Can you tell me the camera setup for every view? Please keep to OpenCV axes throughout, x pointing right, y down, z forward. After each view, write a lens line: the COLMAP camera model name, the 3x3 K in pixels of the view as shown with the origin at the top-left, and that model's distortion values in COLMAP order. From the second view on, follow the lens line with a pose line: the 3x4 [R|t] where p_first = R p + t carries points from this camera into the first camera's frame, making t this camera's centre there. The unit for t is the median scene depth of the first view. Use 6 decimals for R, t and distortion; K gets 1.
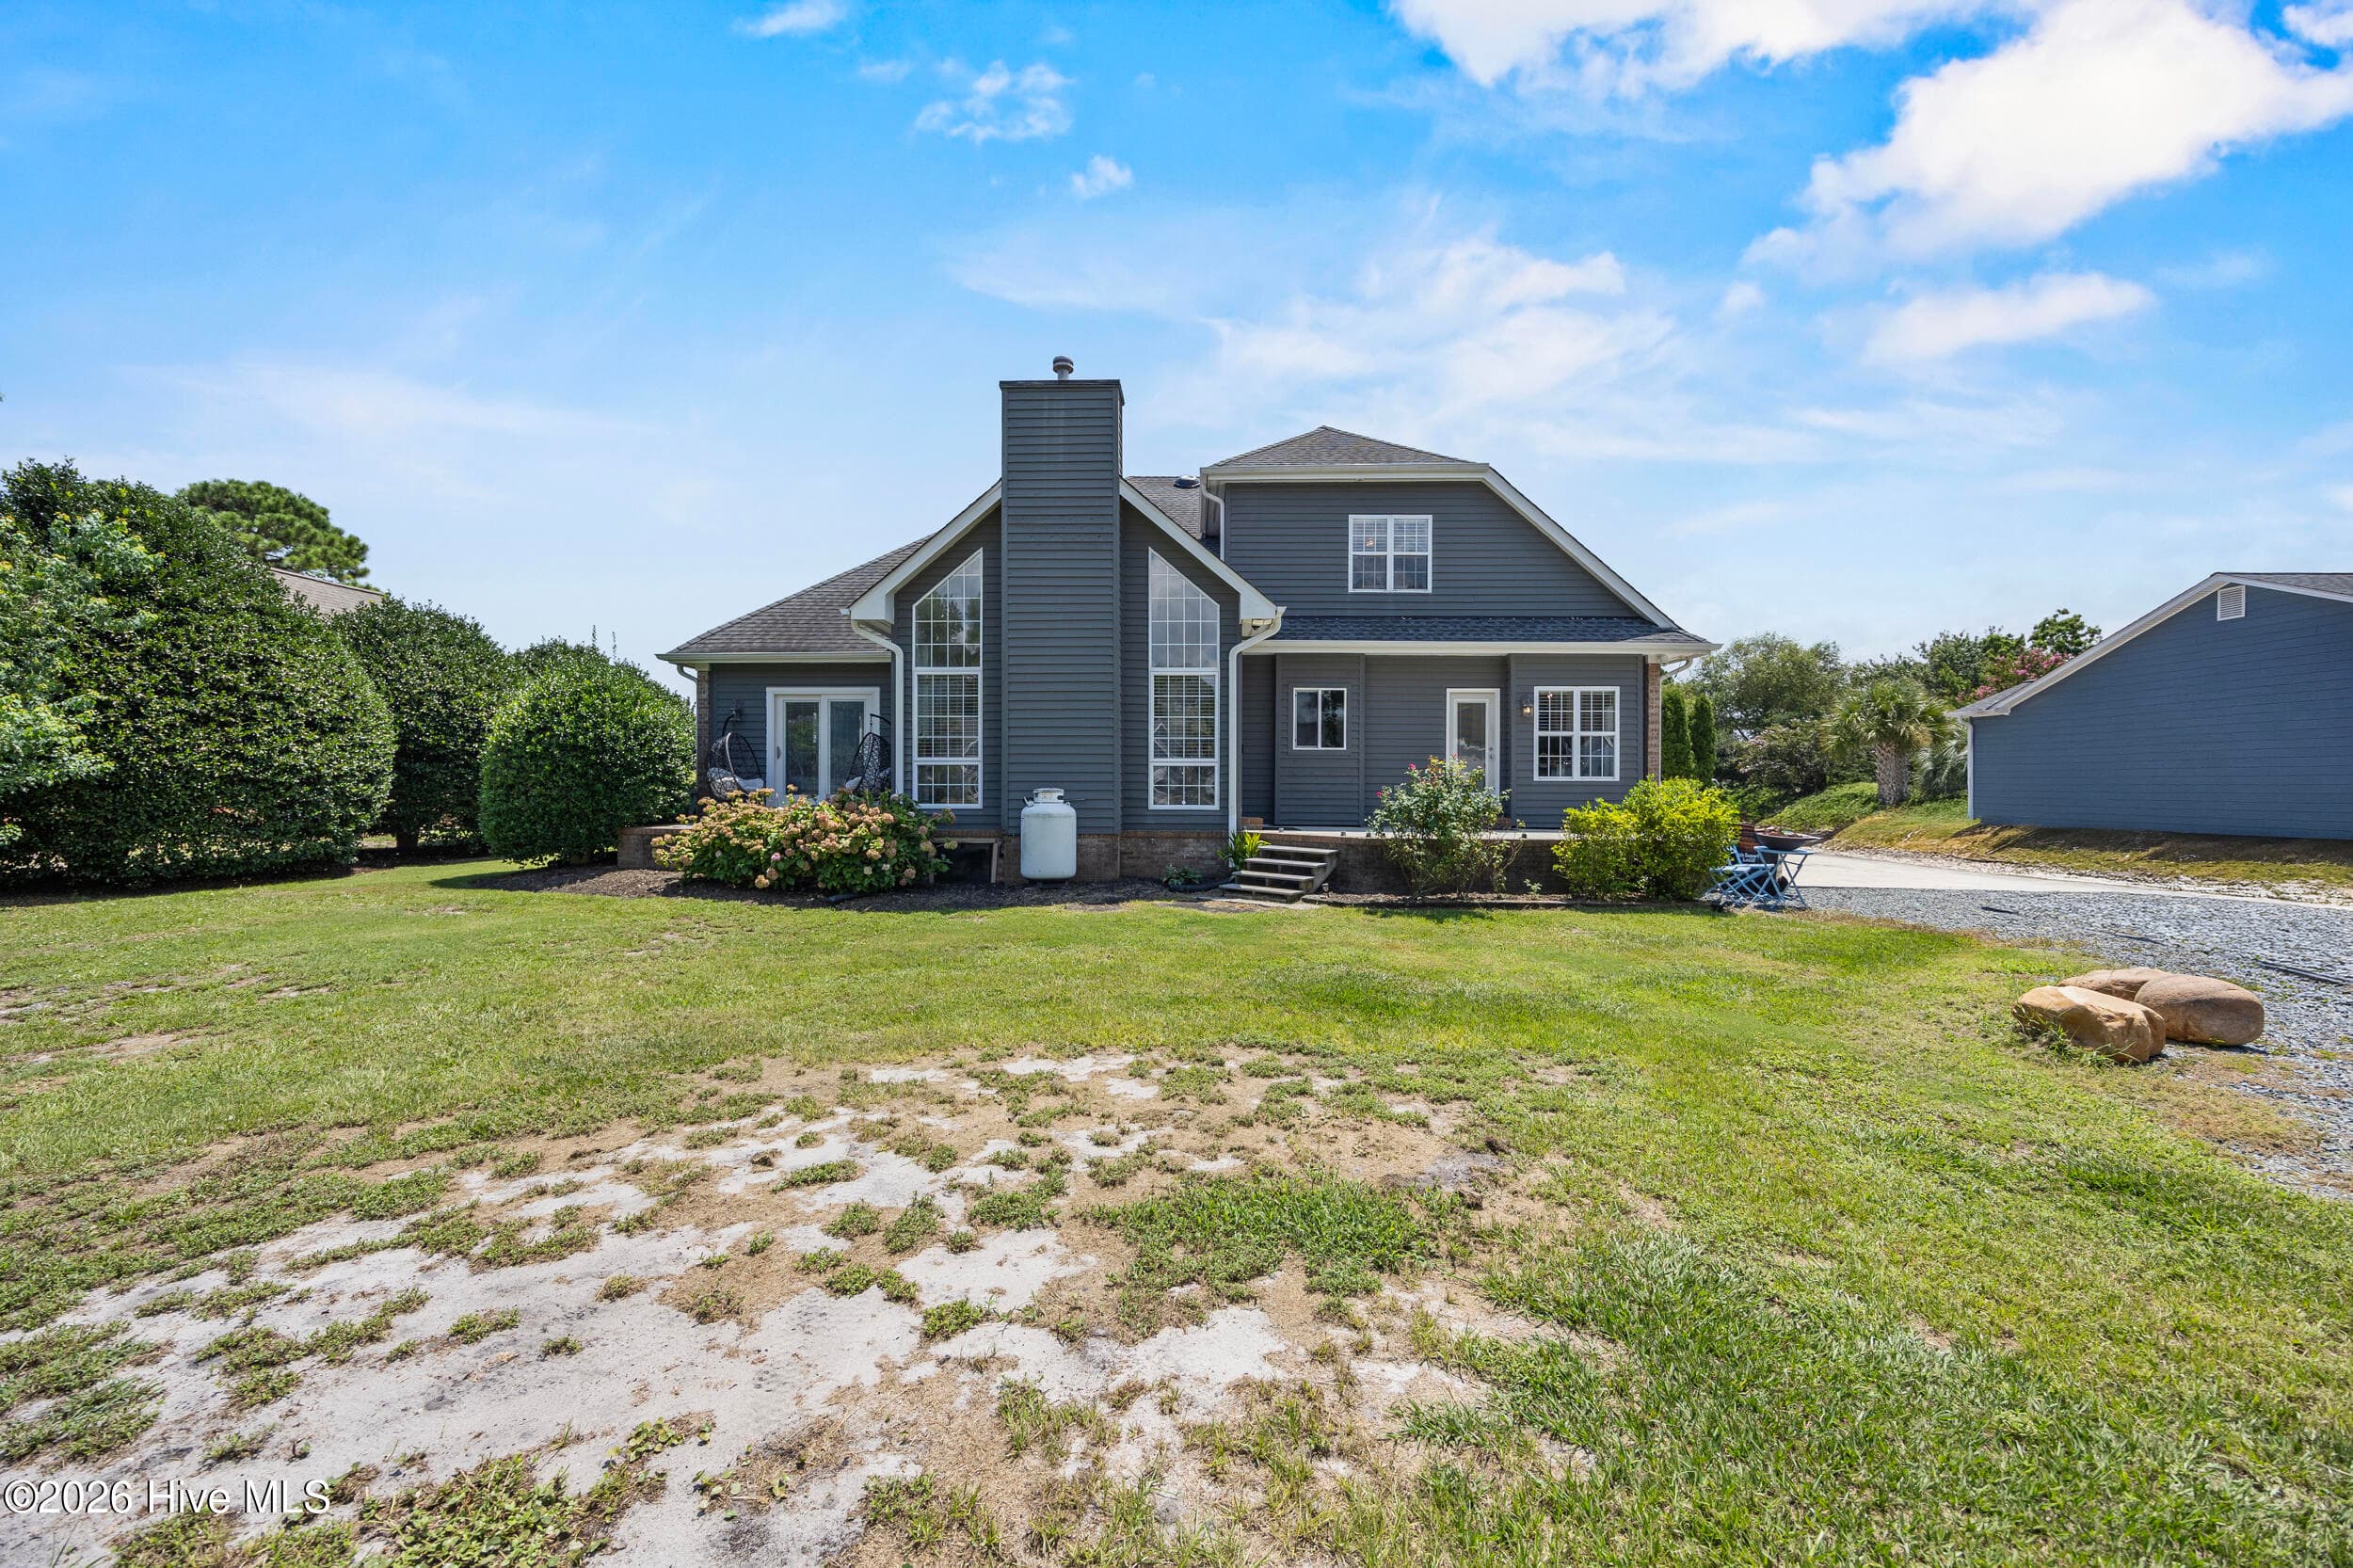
lens RADIAL K [[901.4, 0, 1170.4], [0, 901.4, 793.6], [0, 0, 1]] dist [-0.028346, 0.017871]
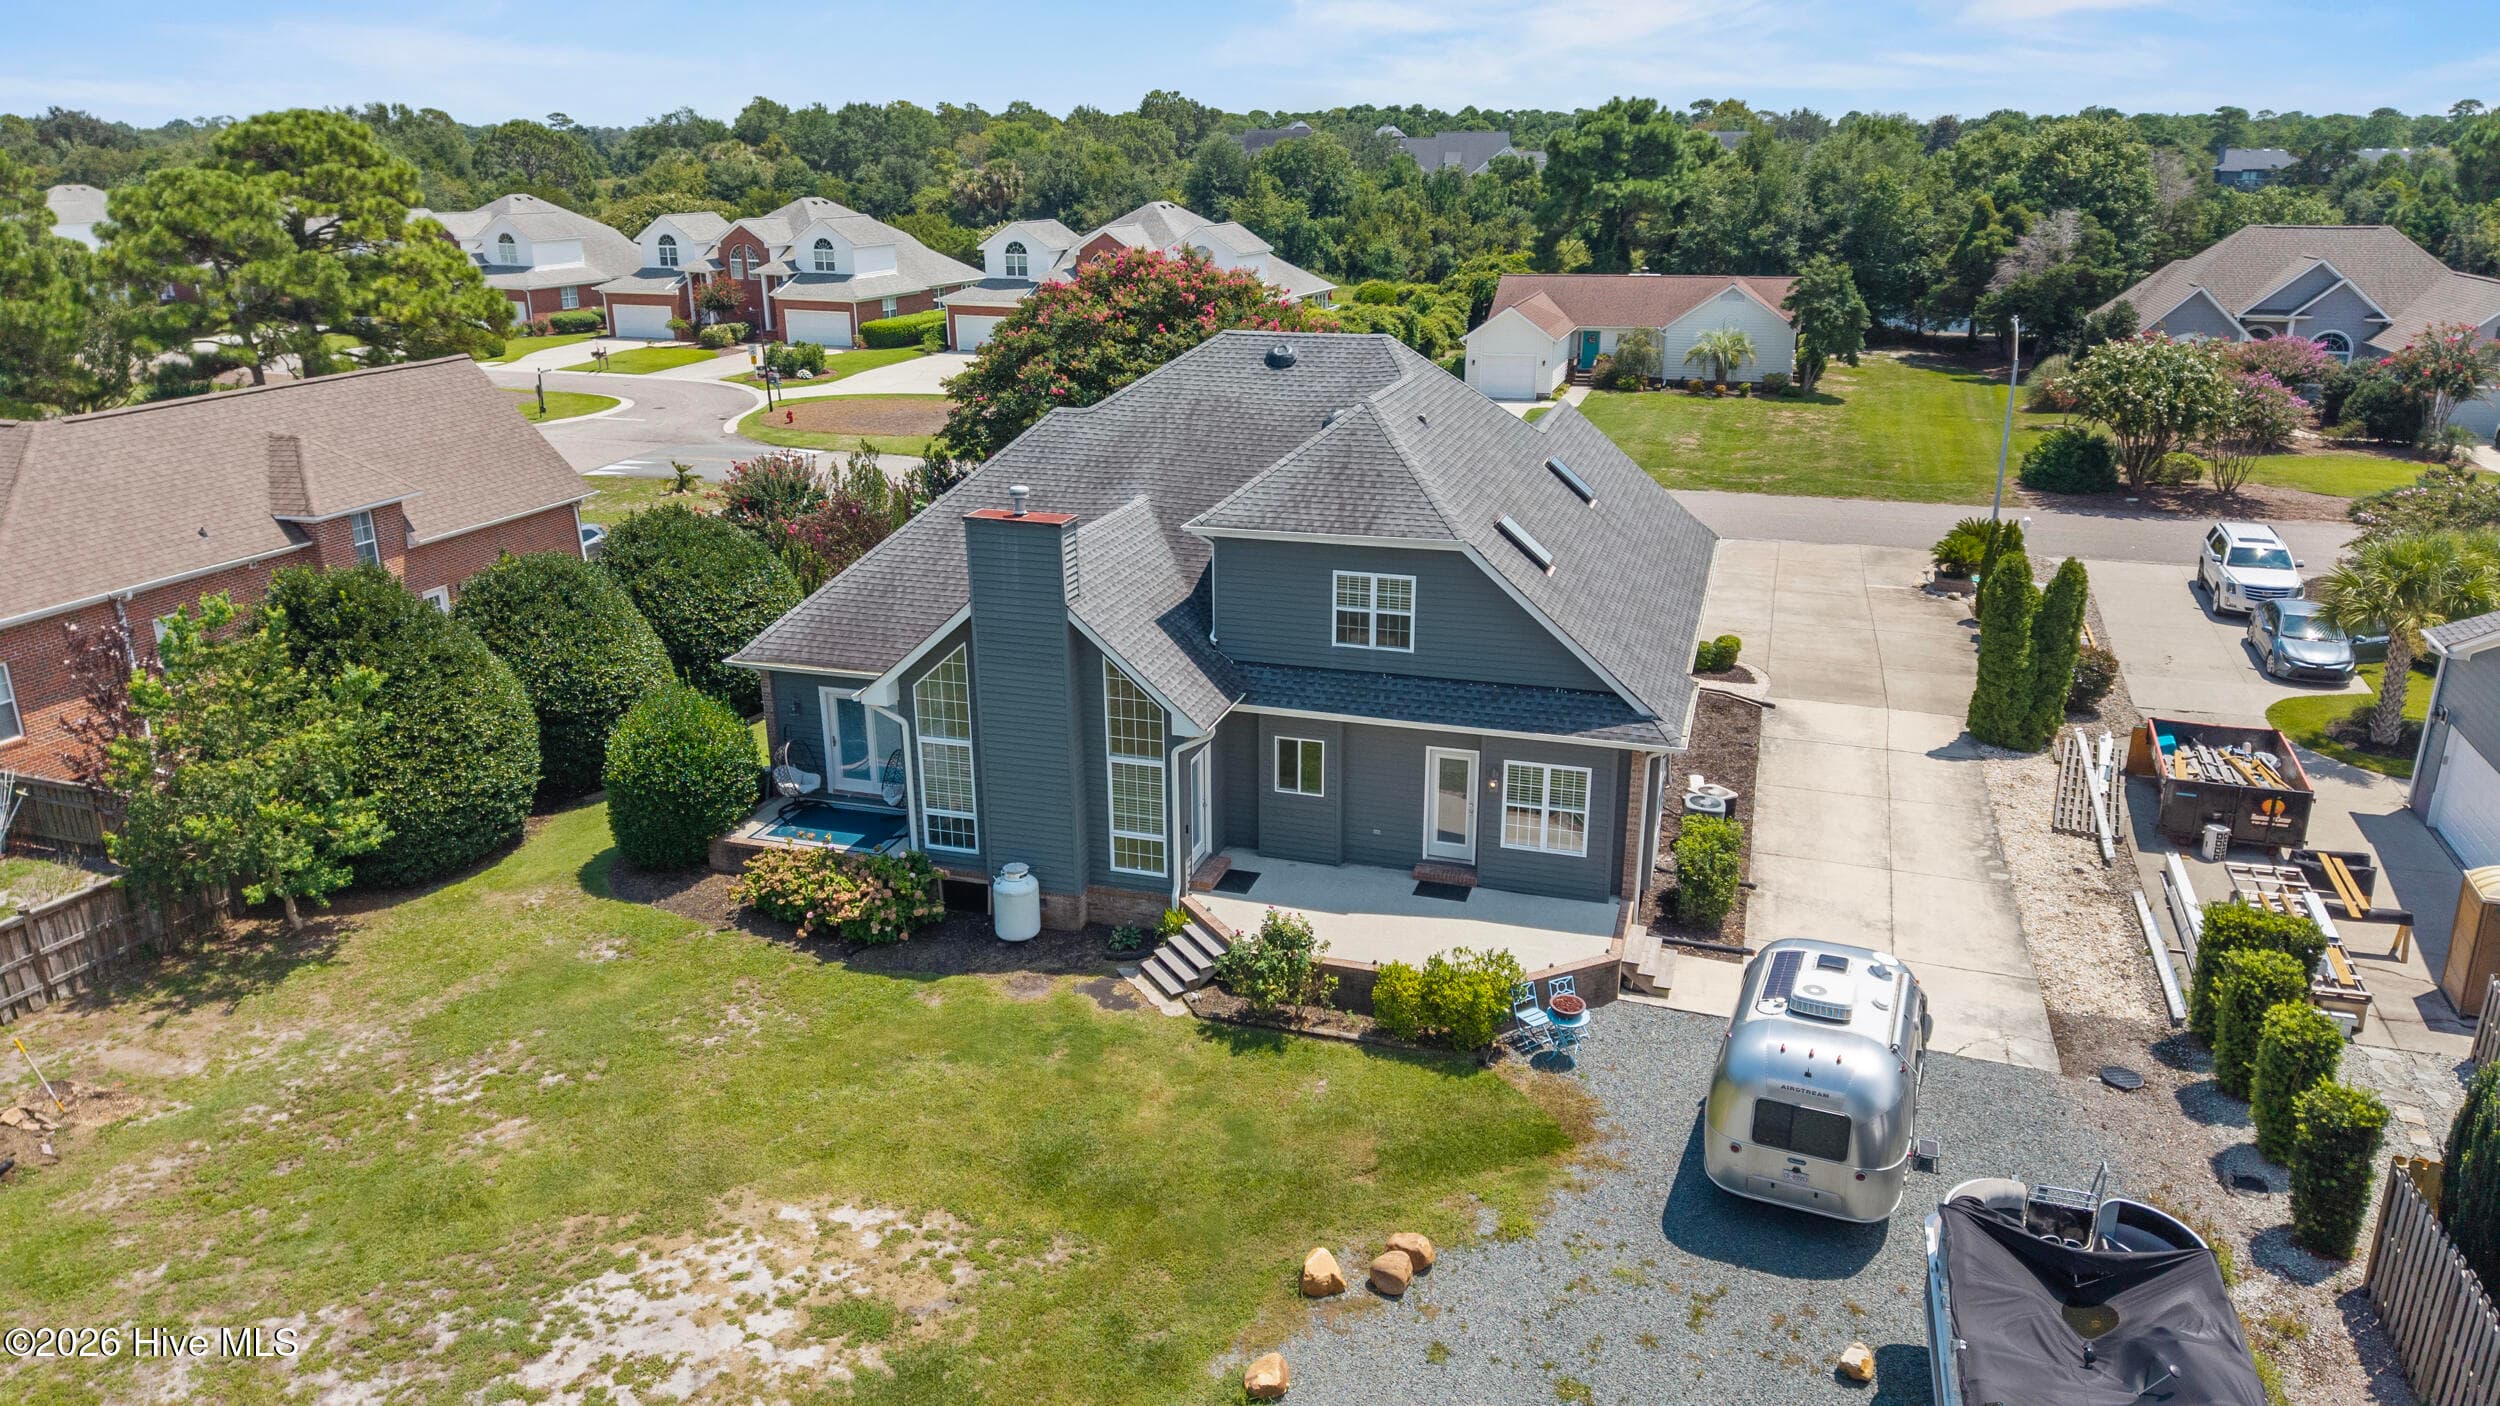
lens RADIAL K [[1679.6, 0, 1257.1], [0, 1679.6, 693.0], [0, 0, 1]] dist [0.033542, -0.043082]
pose [[0.960371, 0.079258, -0.267217, 0.736183], [0.005995, 0.952622, 0.304097, -0.879538], [0.278659, -0.293648, 0.914396, -0.879391]]
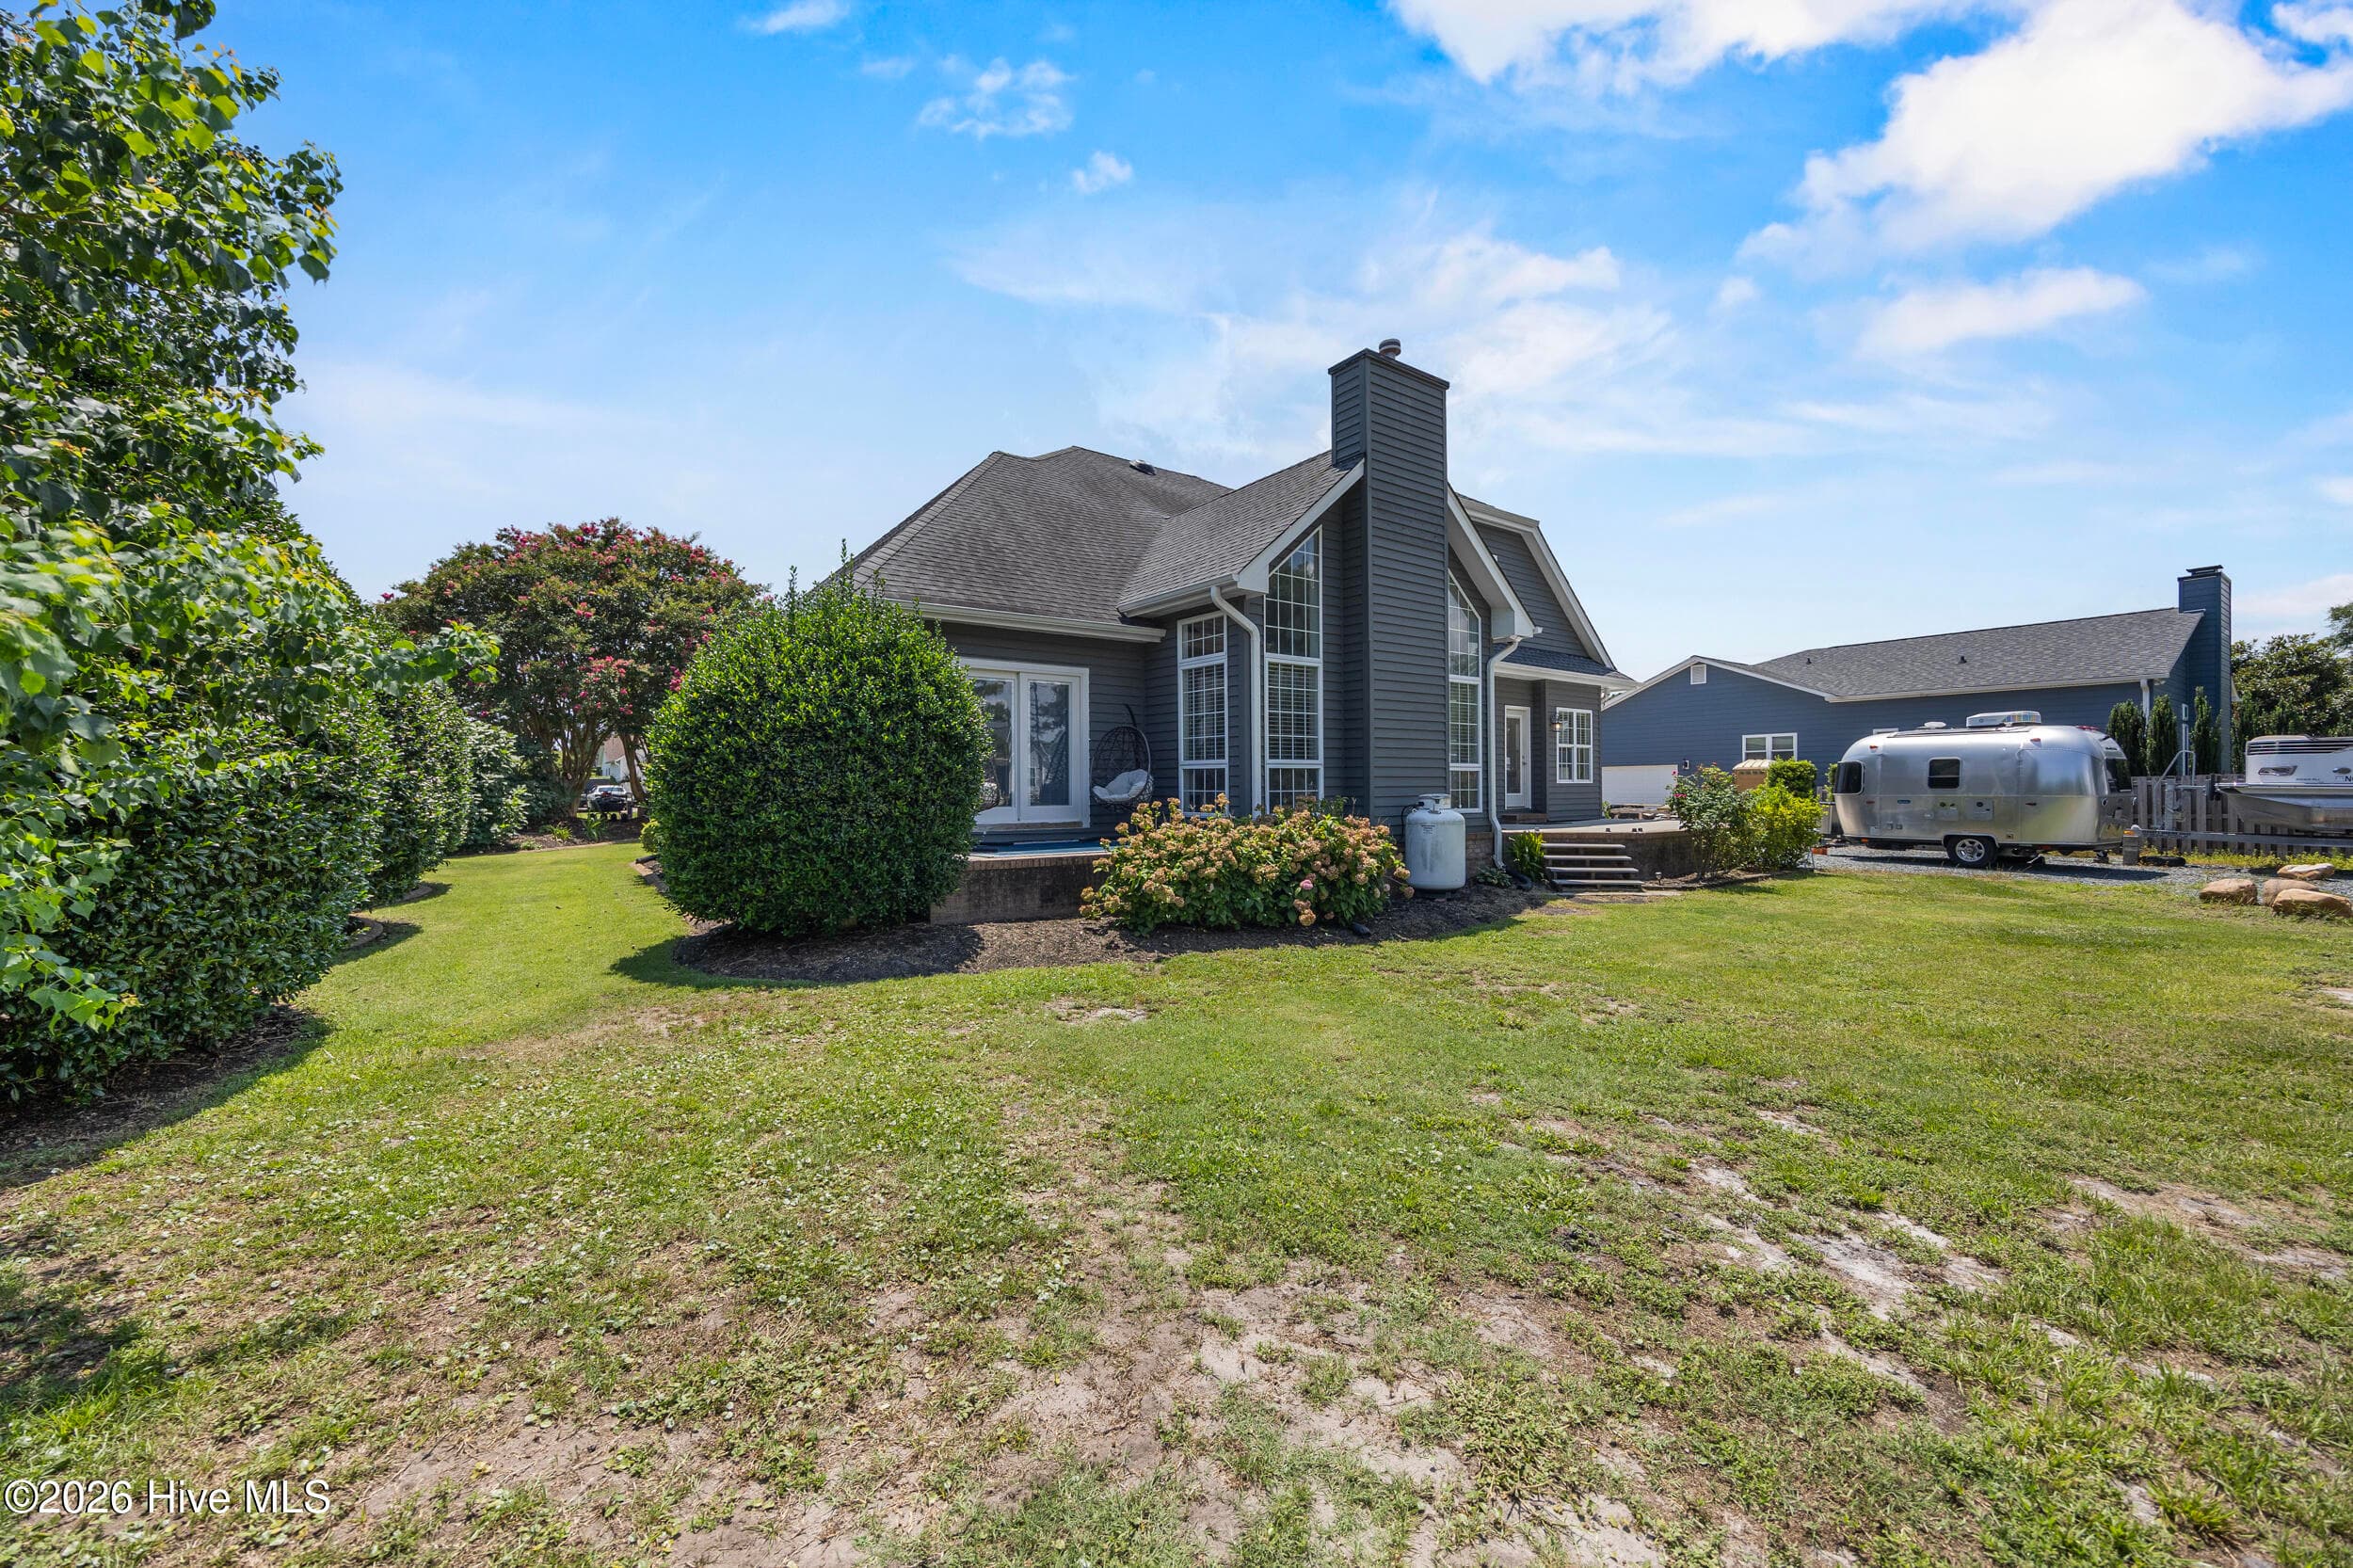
lens RADIAL K [[908.0, 0, 1176.5], [0, 908.0, 784.0], [0, 0, 1]] dist [0.000788, 0.000053]
pose [[0.789531, -0.005409, 0.613687, -0.901818], [0.012698, 0.999891, -0.007523, -0.012104], [-0.613579, 0.013733, 0.789514, 0.391174]]
